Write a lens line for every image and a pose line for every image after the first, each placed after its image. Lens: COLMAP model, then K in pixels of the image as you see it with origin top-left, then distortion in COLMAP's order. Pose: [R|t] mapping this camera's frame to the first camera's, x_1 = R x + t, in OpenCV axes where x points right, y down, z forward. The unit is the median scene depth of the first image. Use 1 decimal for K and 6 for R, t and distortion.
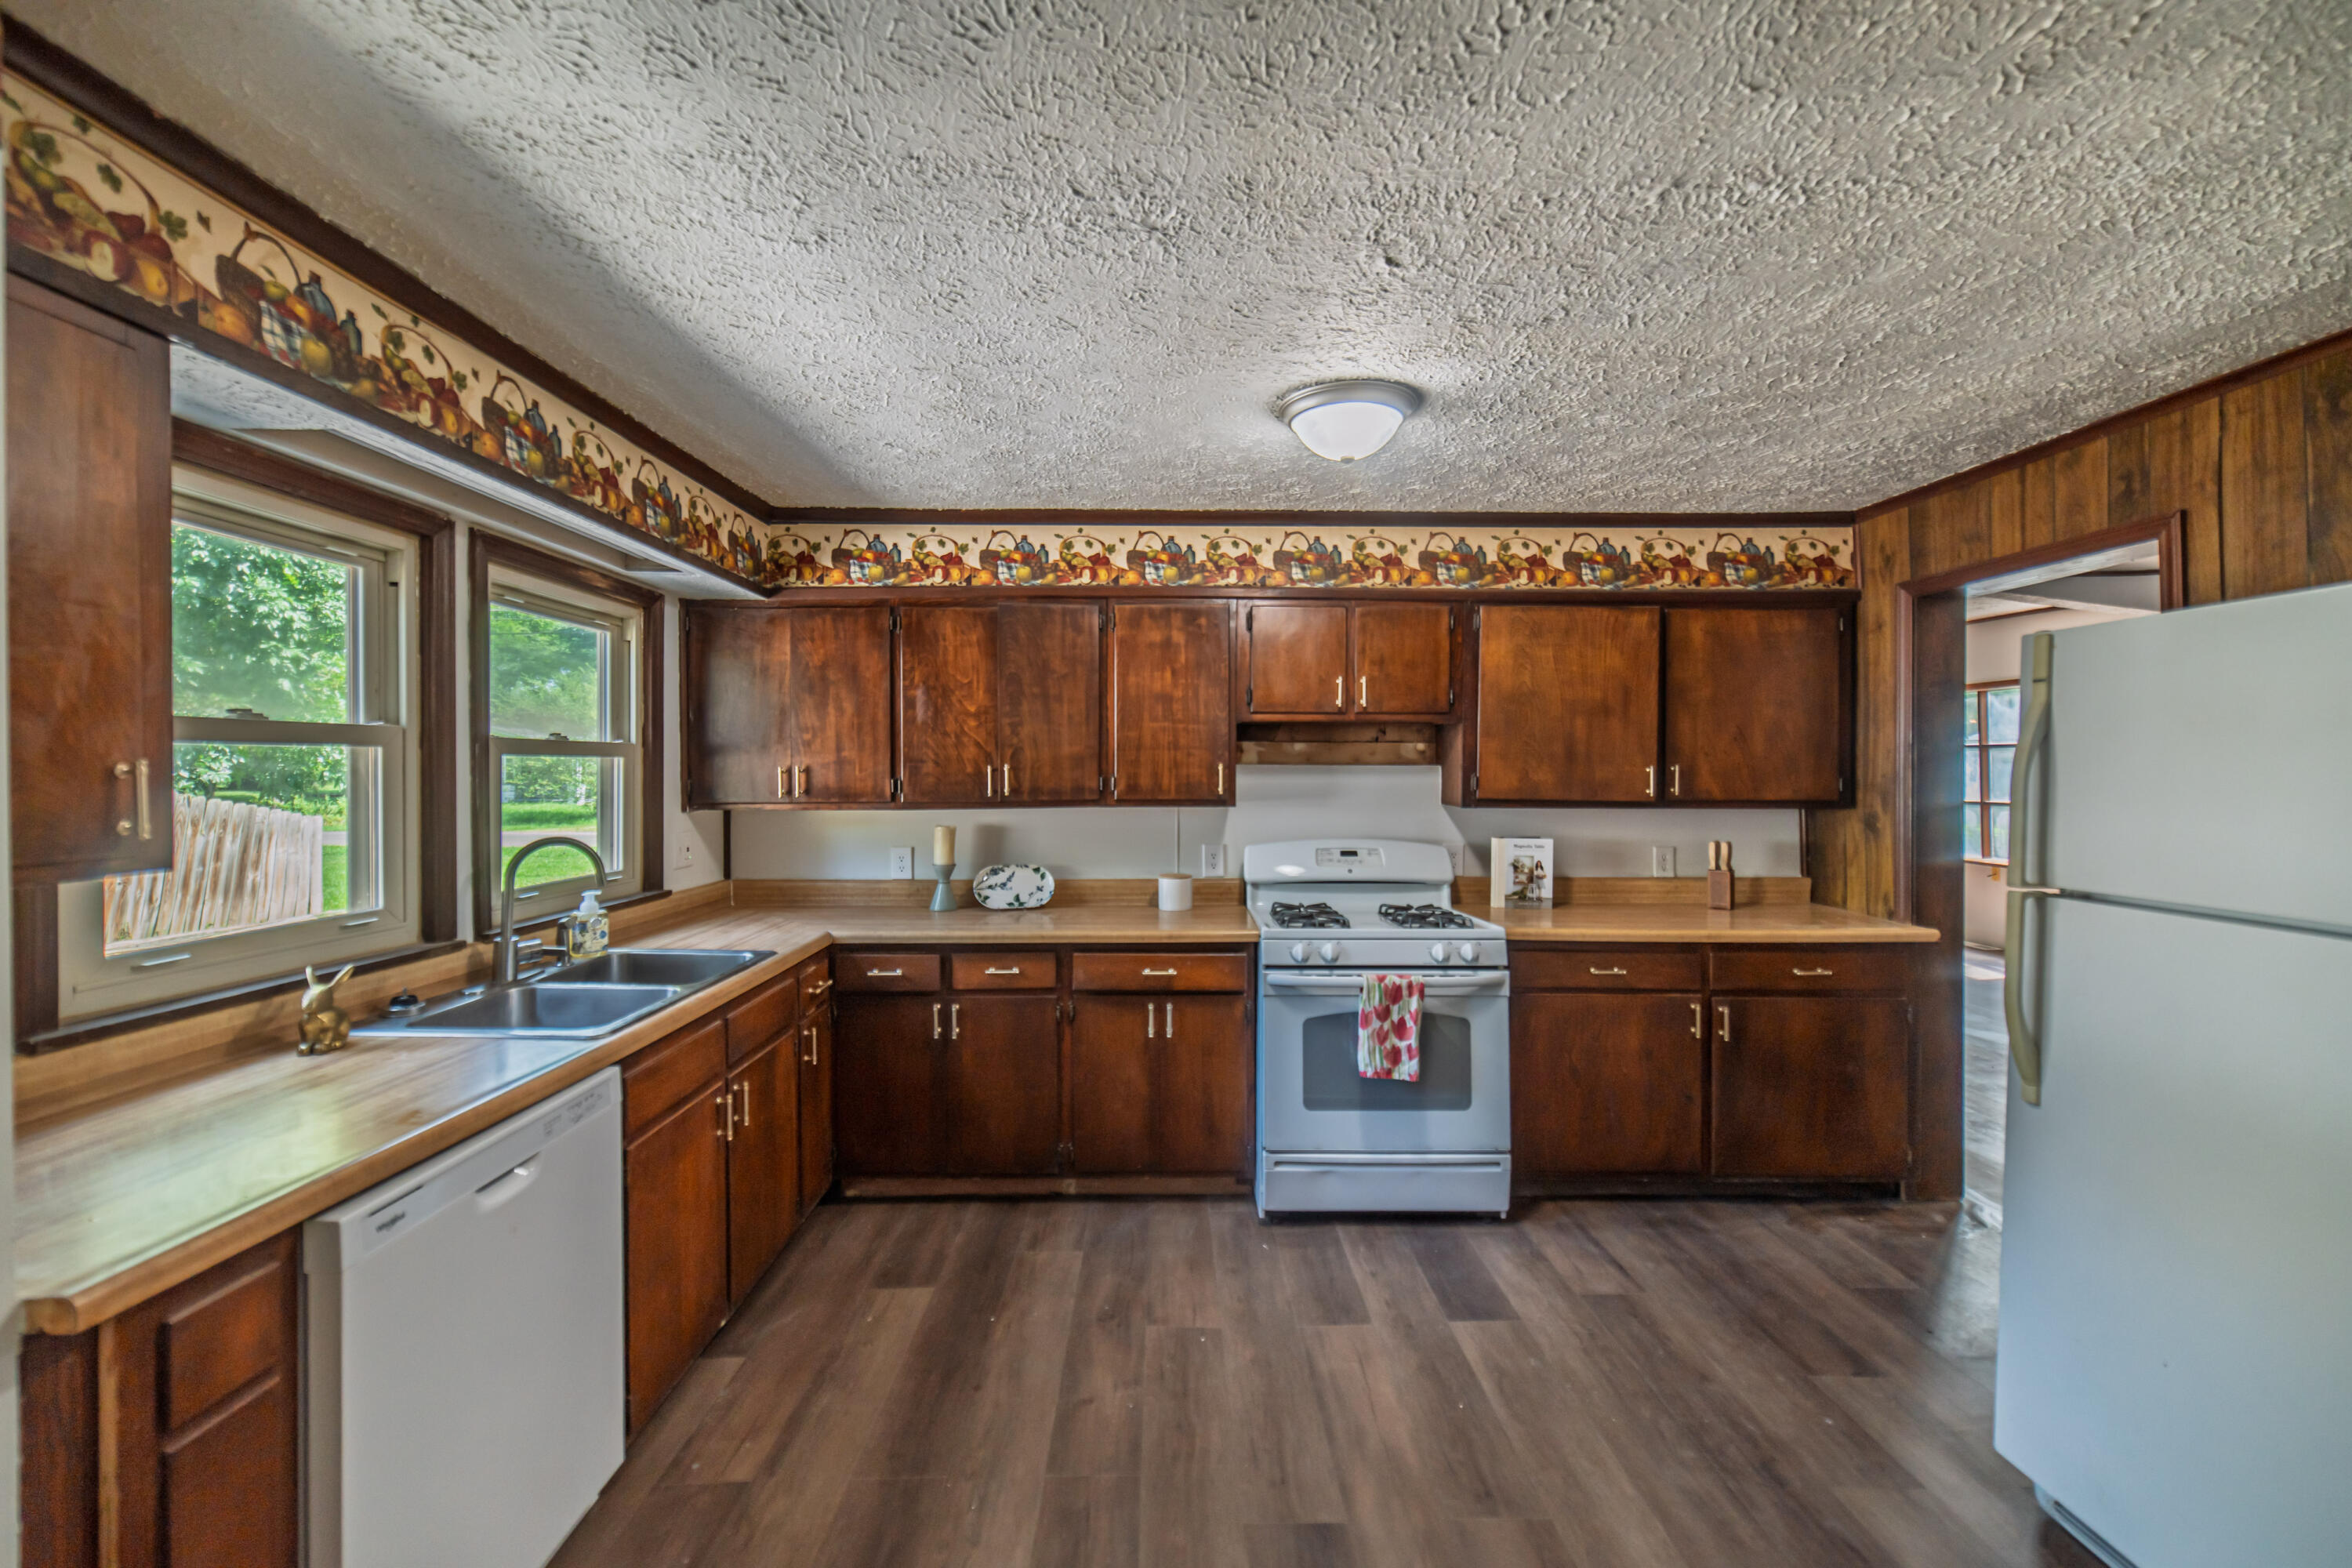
lens RADIAL K [[981.1, 0, 1179.1], [0, 981.1, 774.9], [0, 0, 1]] dist [-0.008578, 0.000923]
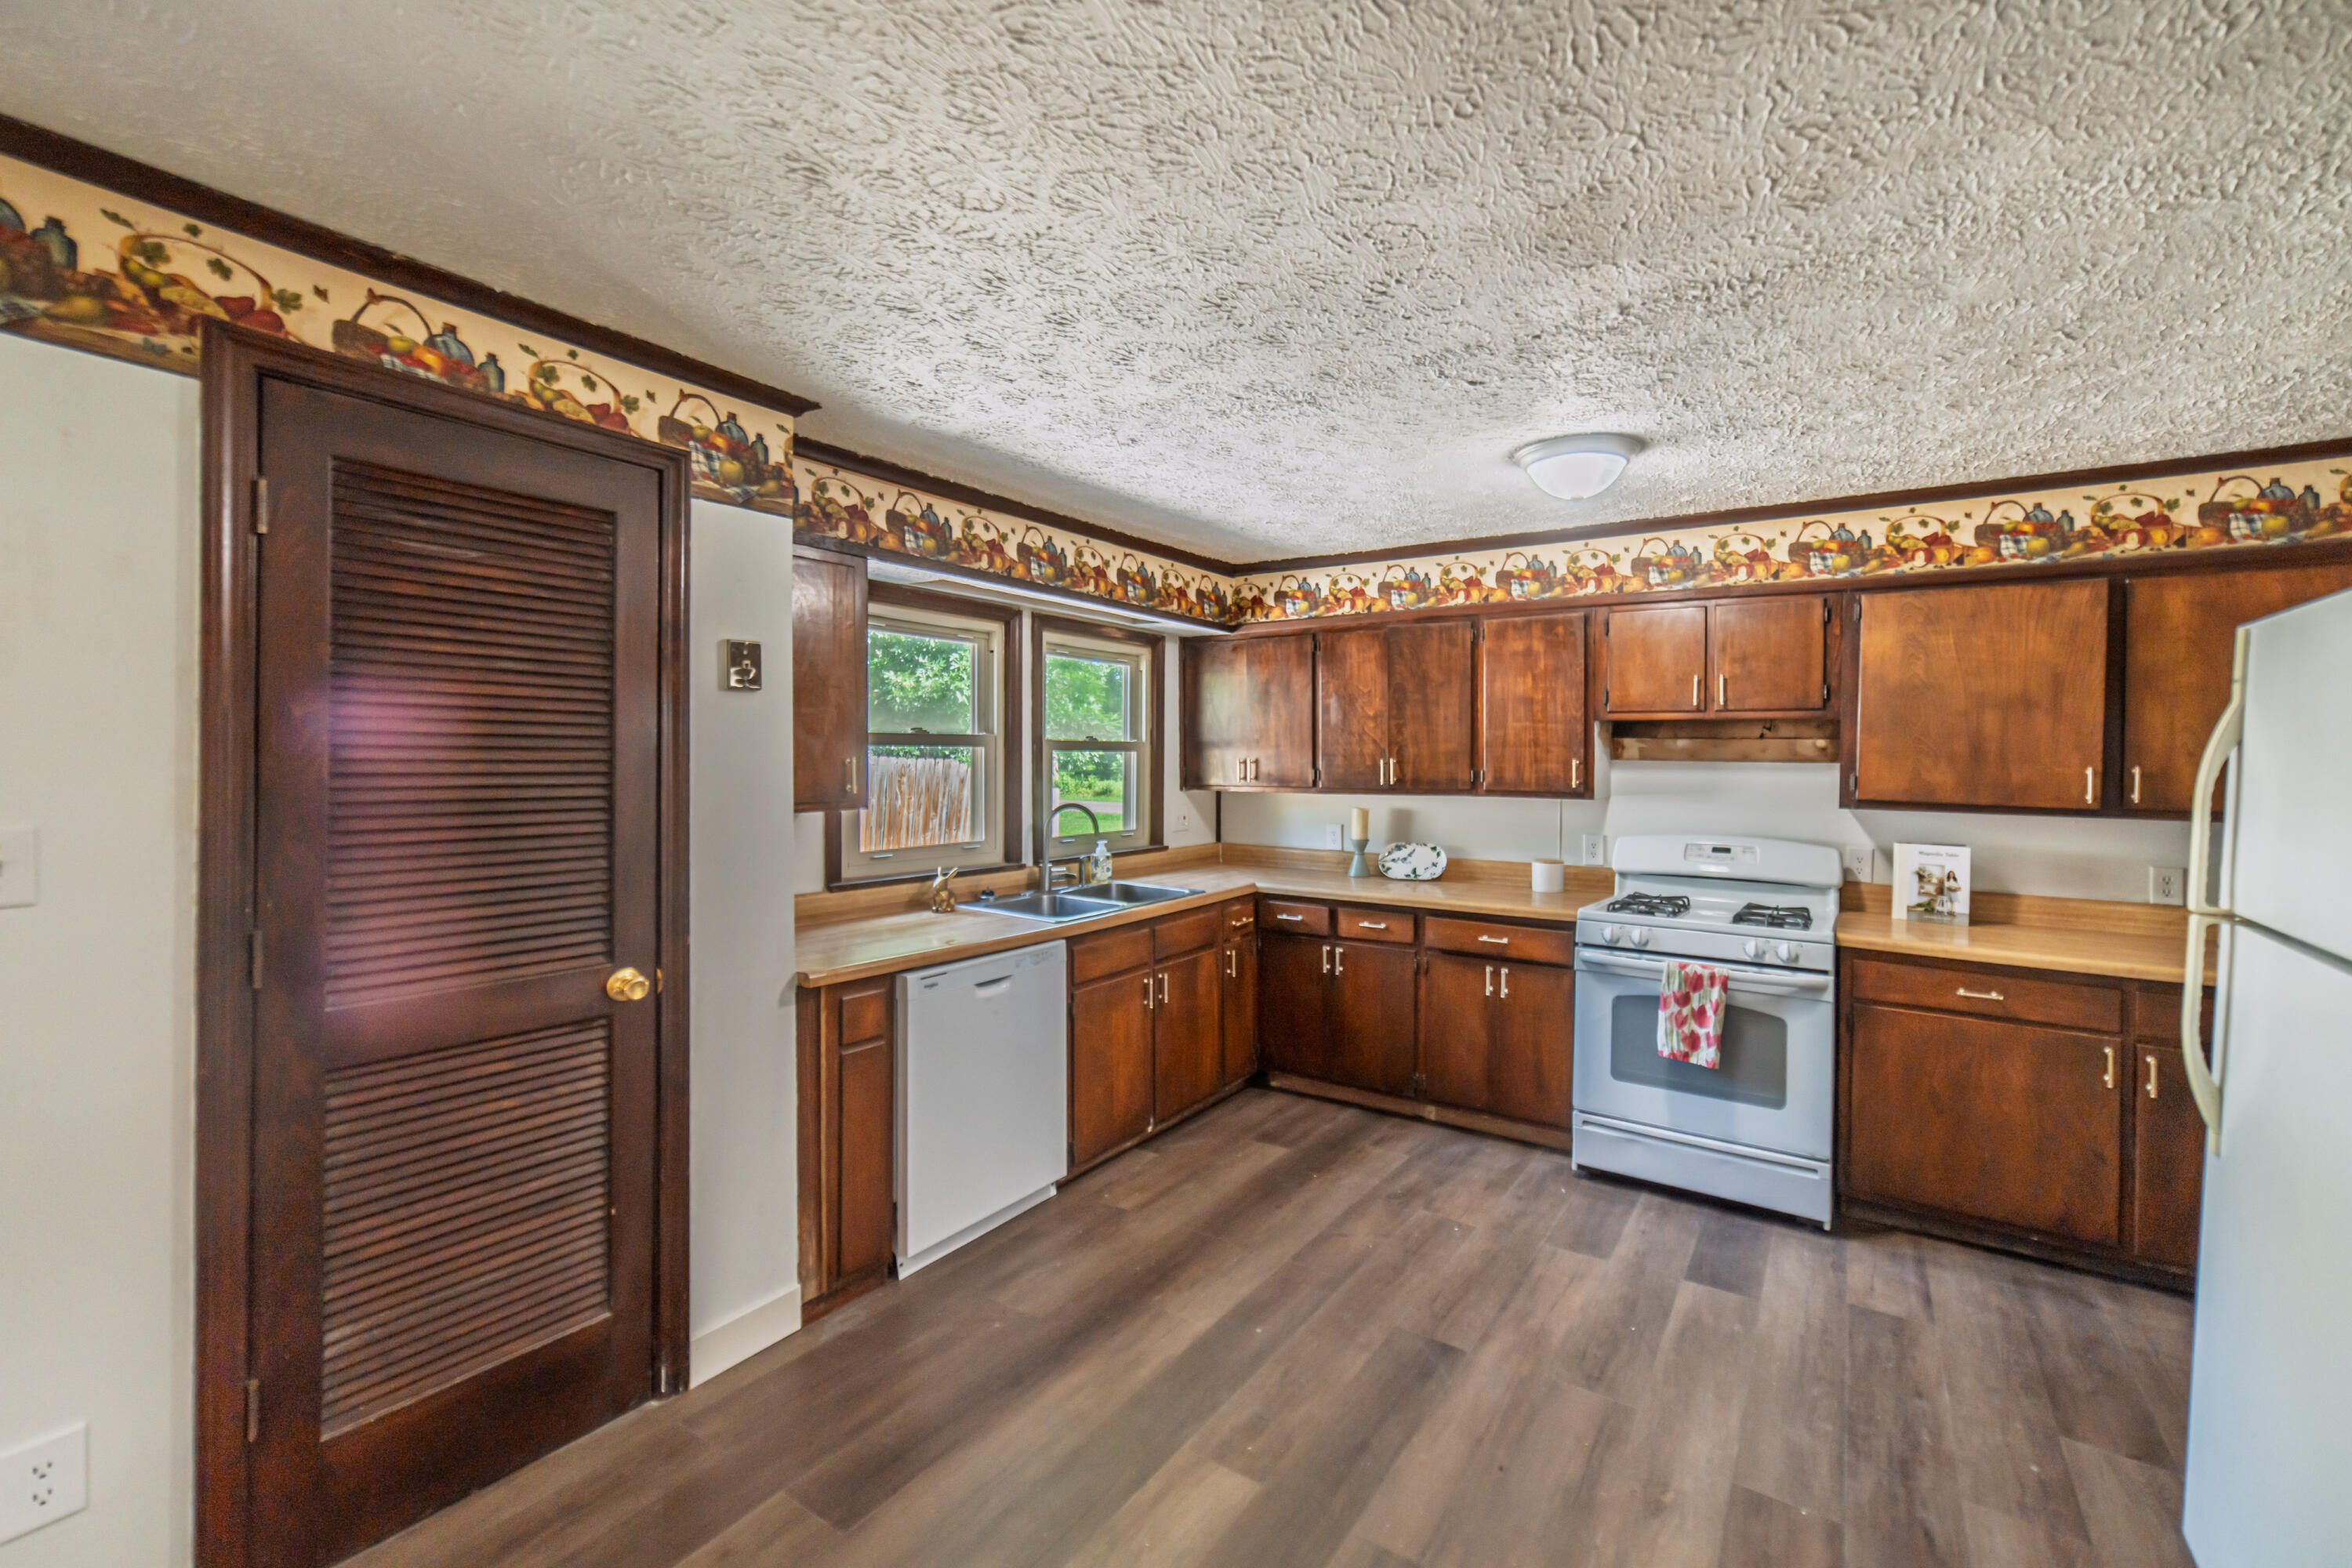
lens RADIAL K [[981.1, 0, 1170.2], [0, 981.1, 777.9], [0, 0, 1]] dist [-0.008578, 0.000923]
pose [[0.810394, 0.020221, -0.585536, 0.365531], [-0.010761, 0.999749, 0.019632, -0.009006], [0.585787, -0.009608, 0.810408, -0.168189]]
